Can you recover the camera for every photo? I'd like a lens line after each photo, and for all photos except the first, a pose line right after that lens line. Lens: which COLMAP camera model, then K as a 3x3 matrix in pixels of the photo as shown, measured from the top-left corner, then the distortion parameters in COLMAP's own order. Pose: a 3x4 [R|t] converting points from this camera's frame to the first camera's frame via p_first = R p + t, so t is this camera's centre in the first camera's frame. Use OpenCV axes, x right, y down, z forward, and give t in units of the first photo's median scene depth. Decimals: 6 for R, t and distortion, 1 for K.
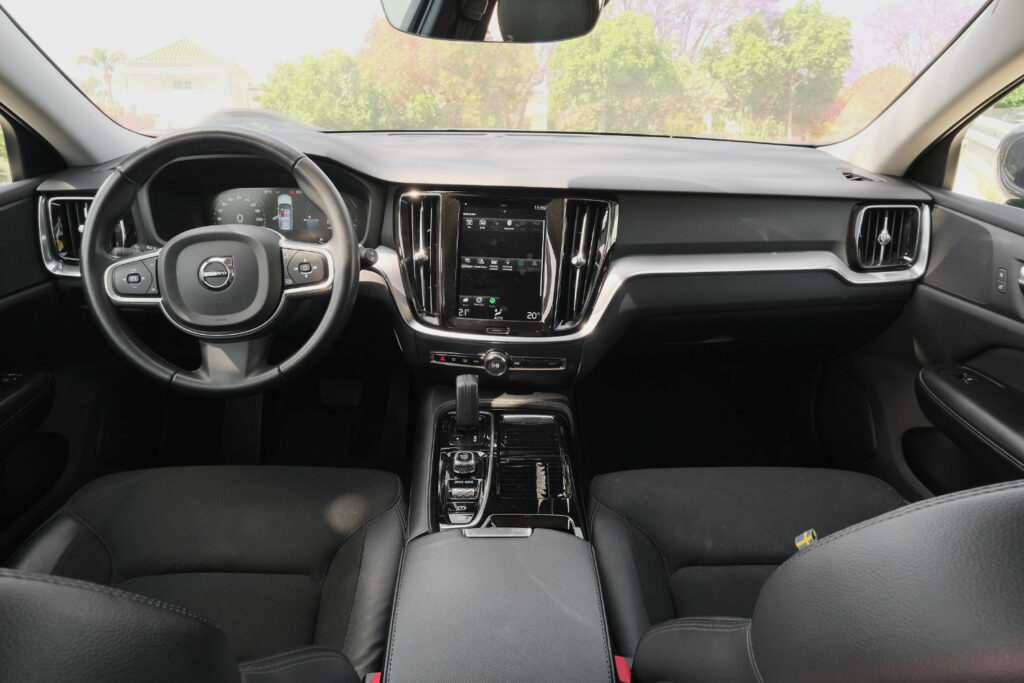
lens RADIAL K [[648.2, 0, 512.0], [0, 648.2, 341.5], [0, 0, 1]] dist [-0.009274, 0.000011]
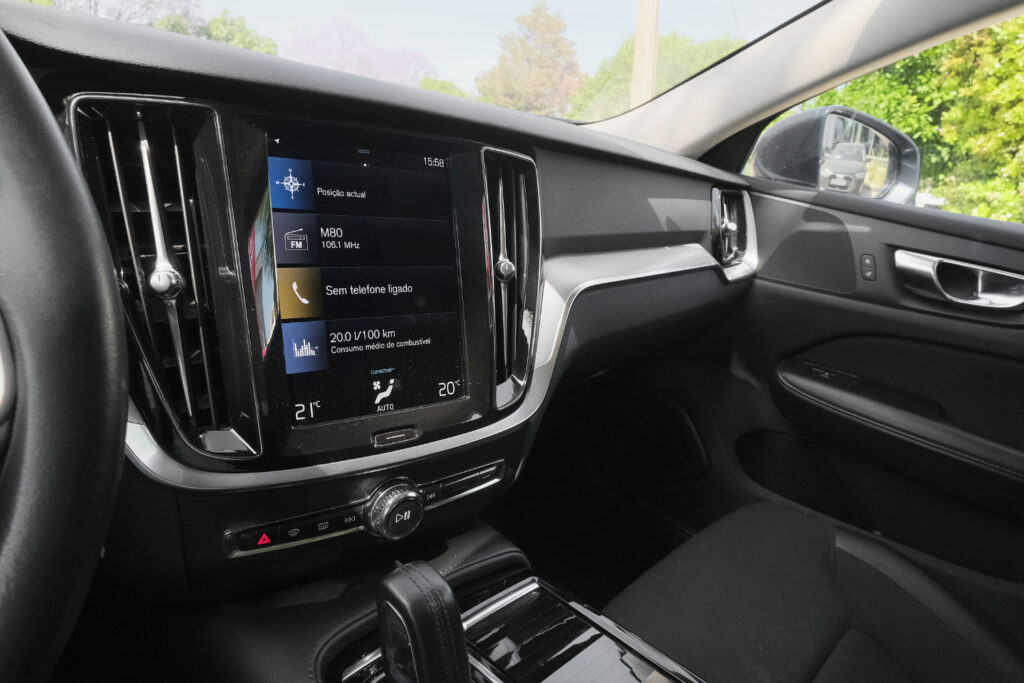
lens RADIAL K [[648.2, 0, 512.0], [0, 648.2, 341.5], [0, 0, 1]] dist [-0.009274, 0.000011]
pose [[0.694977, -0.125702, 0.707959, -0.266615], [0.140457, 0.989365, 0.037785, -0.085409], [-0.705180, 0.073178, 0.705242, 0.628015]]
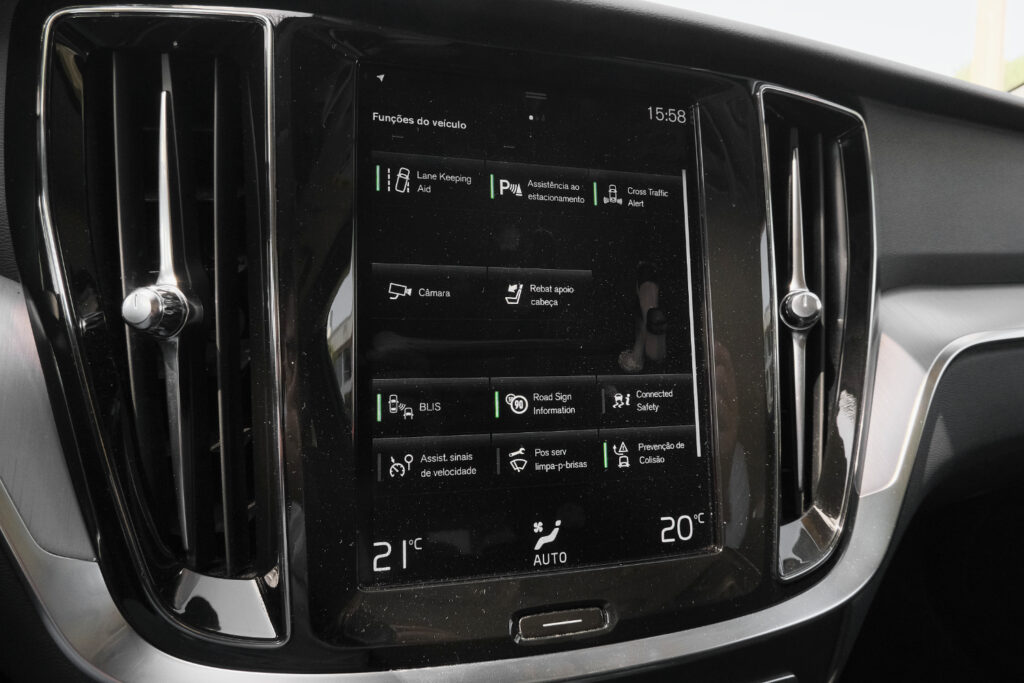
lens RADIAL K [[698.0, 0, 524.3], [0, 698.0, 339.9], [0, 0, 1]] dist [-0.002665, 0.000194]
pose [[0.919983, -0.036915, 0.390217, -0.124007], [0.090421, 0.988690, -0.119647, -0.084694], [-0.381387, 0.145357, 0.912916, 0.766292]]
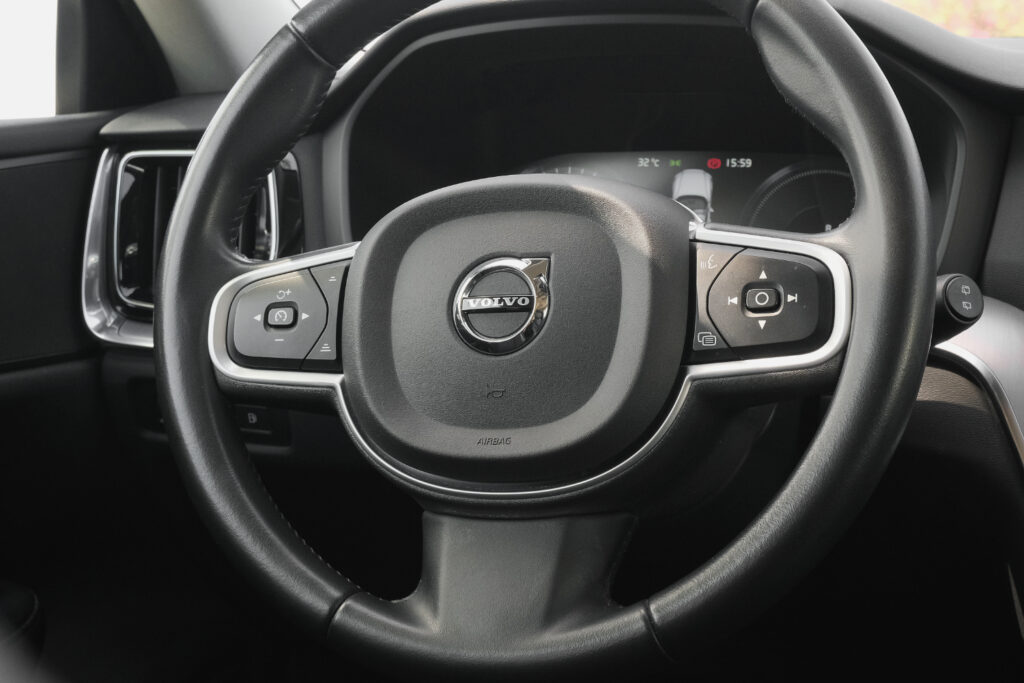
lens RADIAL K [[1719.1, 0, 510.2], [0, 1719.1, 317.9], [0, 0, 1]] dist [0.026445, 0.033700]
pose [[0.921216, 0.023573, -0.388336, -0.091029], [-0.126779, 0.961867, -0.242360, 0.097216], [0.367814, 0.272499, 0.889076, 0.182220]]
